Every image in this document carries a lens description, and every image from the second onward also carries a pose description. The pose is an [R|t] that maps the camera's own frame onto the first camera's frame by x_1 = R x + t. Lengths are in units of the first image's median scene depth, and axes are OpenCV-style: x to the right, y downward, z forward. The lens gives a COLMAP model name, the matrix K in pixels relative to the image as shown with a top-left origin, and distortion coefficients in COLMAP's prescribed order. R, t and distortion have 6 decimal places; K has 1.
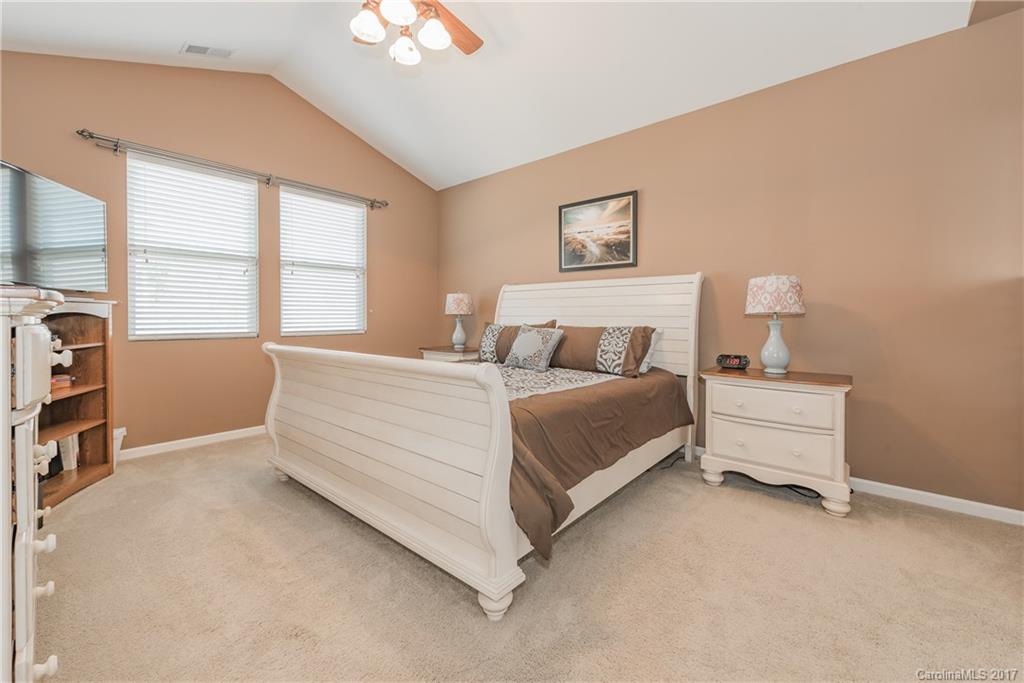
lens RADIAL K [[418.2, 0, 509.4], [0, 418.2, 321.3], [0, 0, 1]] dist [0.000708, 0.000050]
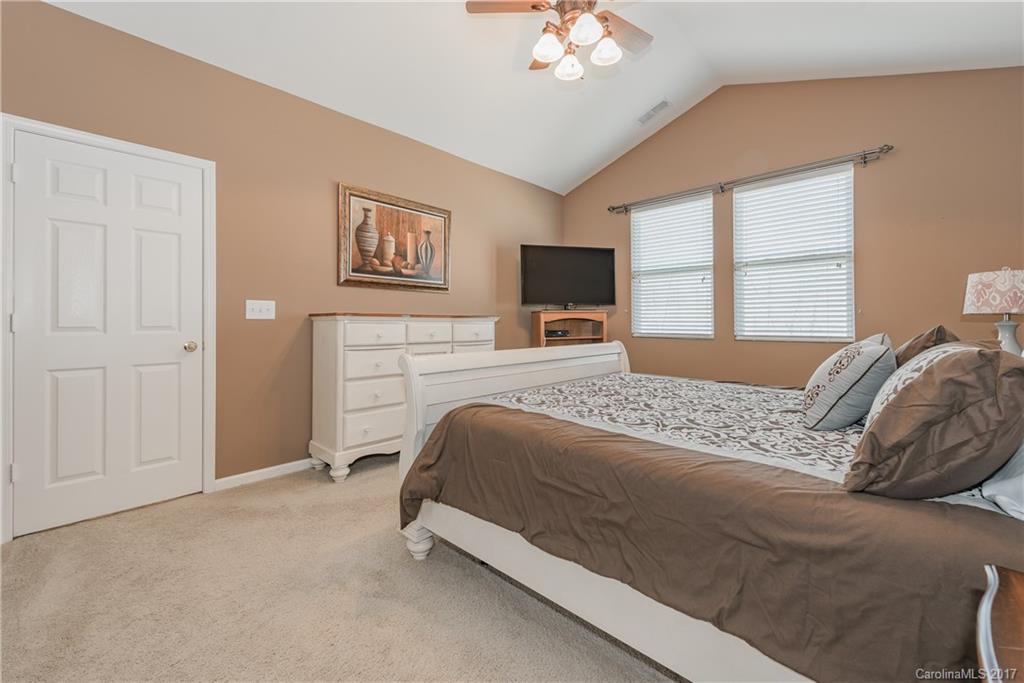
lens RADIAL K [[418.2, 0, 509.4], [0, 418.2, 321.3], [0, 0, 1]] dist [0.000708, 0.000050]
pose [[-0.053765, -0.002388, -0.998551, 0.478174], [-0.006068, 0.999979, -0.002064, -0.002694], [0.998535, 0.005948, -0.053779, 0.527771]]
